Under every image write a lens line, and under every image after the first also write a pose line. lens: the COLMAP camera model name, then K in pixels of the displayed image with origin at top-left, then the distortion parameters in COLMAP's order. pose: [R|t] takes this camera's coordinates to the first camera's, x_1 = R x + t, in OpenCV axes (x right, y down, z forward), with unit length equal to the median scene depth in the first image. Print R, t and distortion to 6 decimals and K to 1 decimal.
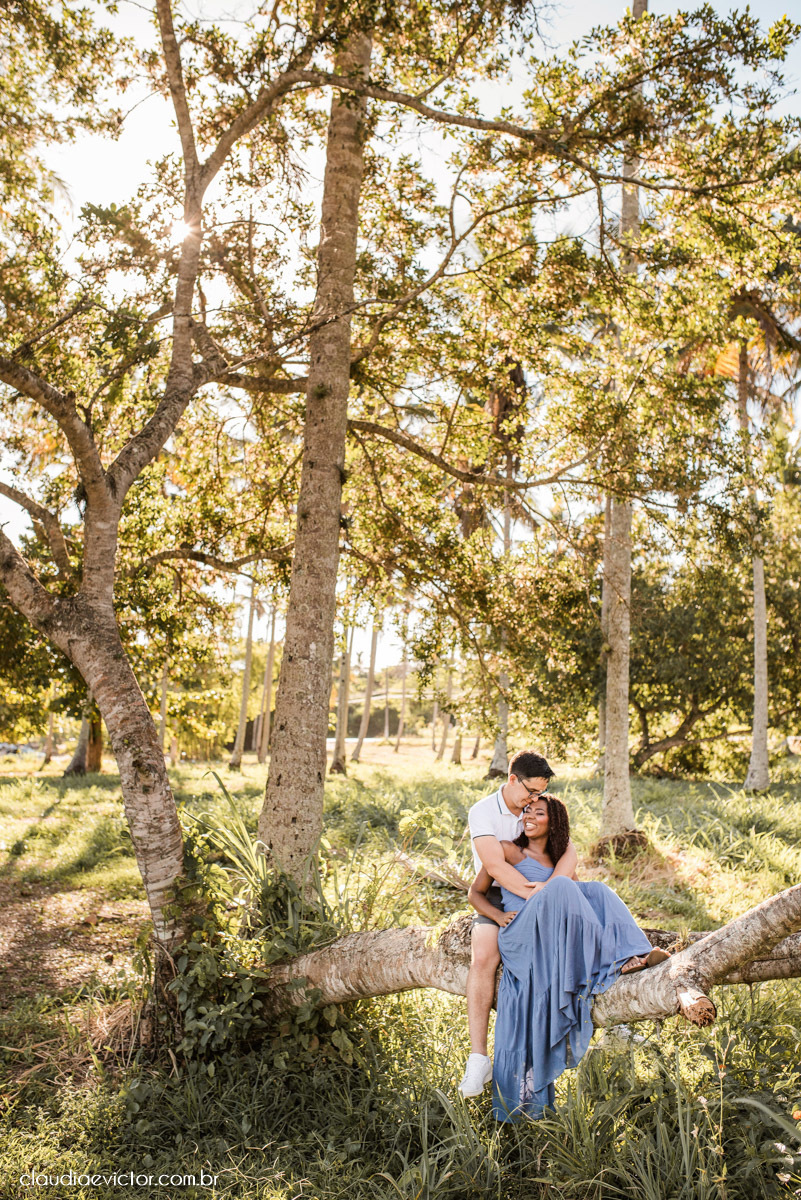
lens RADIAL K [[1410.4, 0, 400.5], [0, 1410.4, 600.0], [0, 0, 1]] dist [-0.008203, -0.005682]
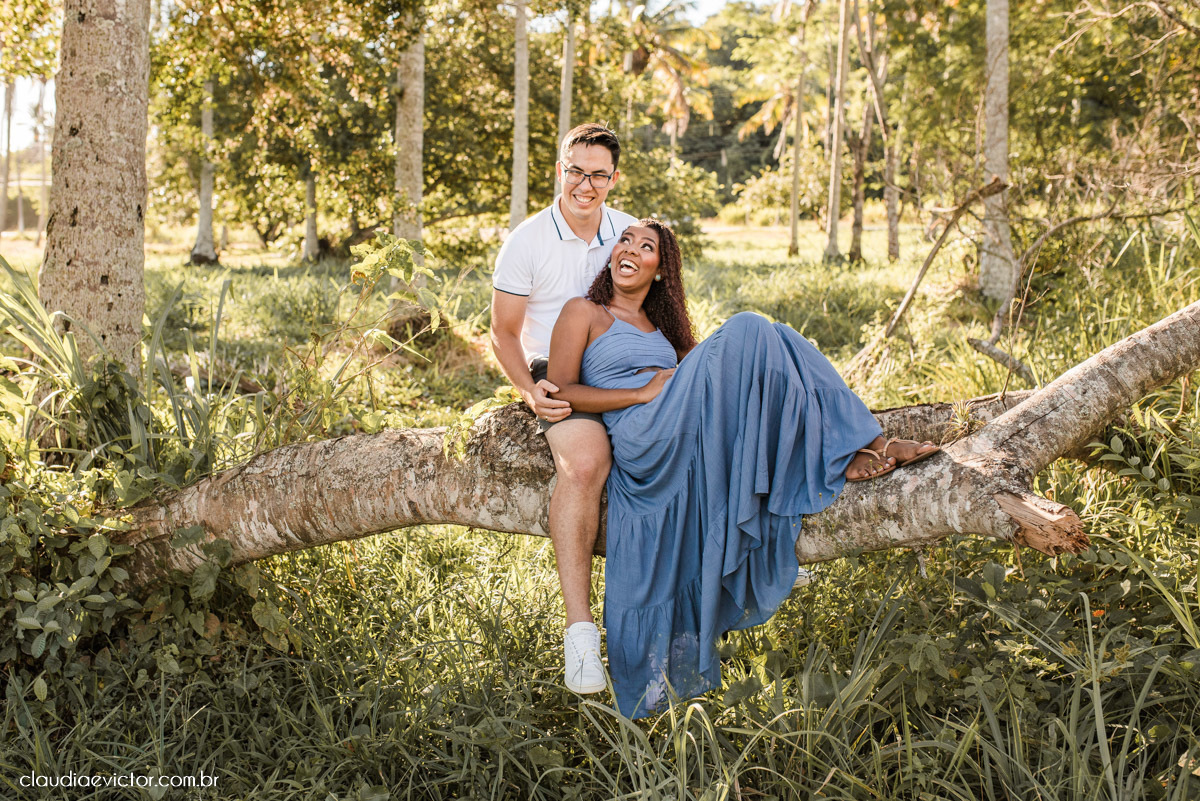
lens RADIAL K [[1410.4, 0, 600.0], [0, 1410.4, 400.5], [0, 0, 1]] dist [-0.008203, -0.005682]
pose [[0.917390, -0.049859, 0.394855, -0.143163], [-0.031956, 0.979691, 0.197952, 0.090074], [-0.396705, -0.194217, 0.897165, 0.395879]]
